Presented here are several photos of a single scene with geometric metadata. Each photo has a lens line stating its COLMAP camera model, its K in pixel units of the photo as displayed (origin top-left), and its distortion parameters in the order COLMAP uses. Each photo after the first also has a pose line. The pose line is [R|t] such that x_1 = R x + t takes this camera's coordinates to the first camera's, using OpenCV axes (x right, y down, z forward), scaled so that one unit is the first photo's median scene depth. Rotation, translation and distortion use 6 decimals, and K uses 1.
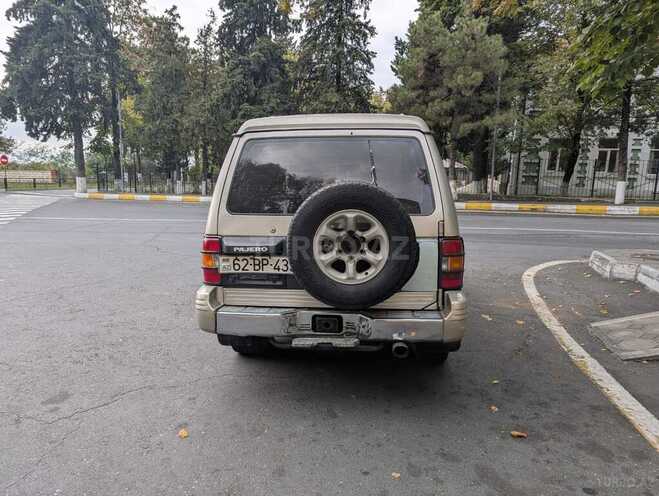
lens RADIAL K [[456.2, 0, 326.2], [0, 456.2, 246.9], [0, 0, 1]] dist [0.053124, -0.041057]
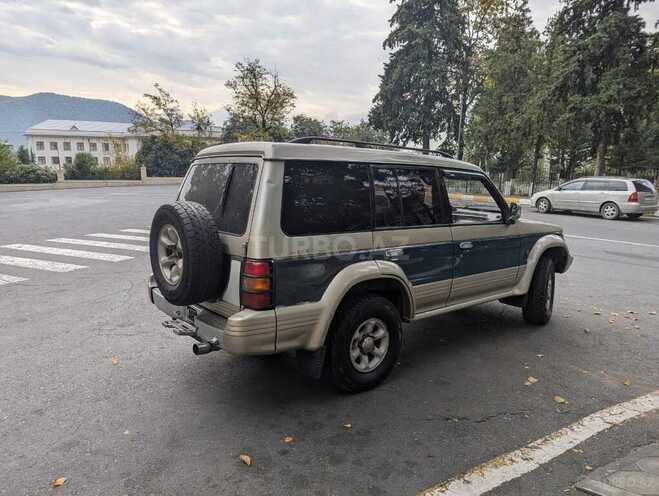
lens RADIAL K [[456.2, 0, 321.6], [0, 456.2, 247.7], [0, 0, 1]] dist [0.053124, -0.041057]
pose [[0.699151, 0.120347, -0.704773, 0.132614], [-0.115757, 0.991780, 0.054522, -0.014438], [0.705541, 0.043463, 0.707335, 0.042918]]
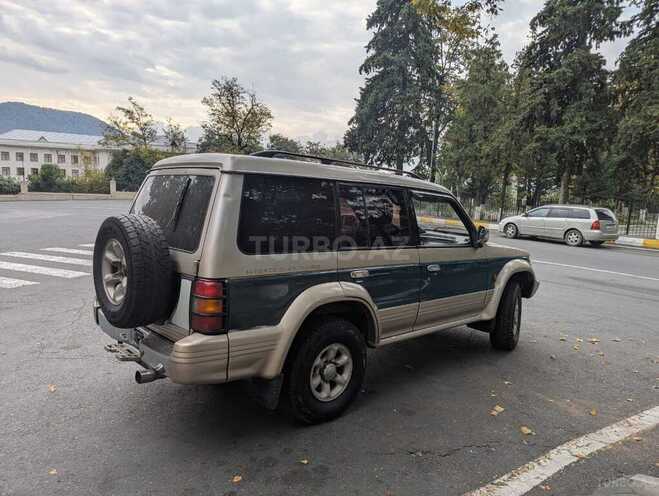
lens RADIAL K [[456.2, 0, 326.2], [0, 456.2, 250.0], [0, 0, 1]] dist [0.053124, -0.041057]
pose [[0.741771, 0.109756, -0.661612, 0.129782], [-0.139675, 0.990168, 0.007664, -0.014564], [0.655948, 0.086726, 0.749808, 0.051287]]
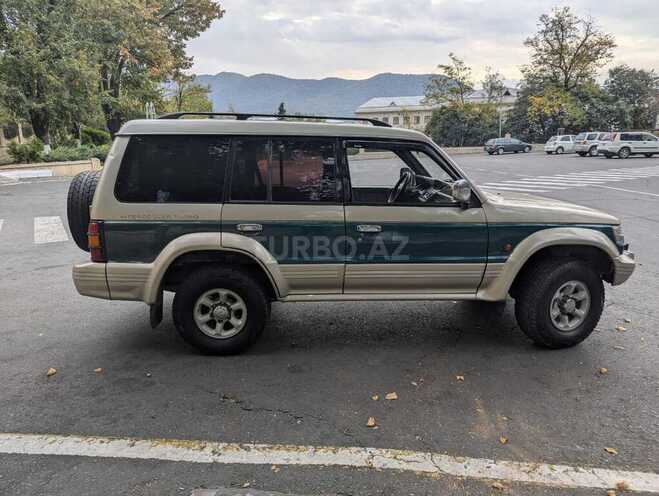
lens RADIAL K [[456.2, 0, 328.4], [0, 456.2, 246.6], [0, 0, 1]] dist [0.053124, -0.041057]
pose [[0.147788, 0.215105, -0.965344, 0.193051], [-0.135986, 0.971211, 0.195594, -0.034108], [0.979626, 0.102367, 0.172785, 0.168786]]
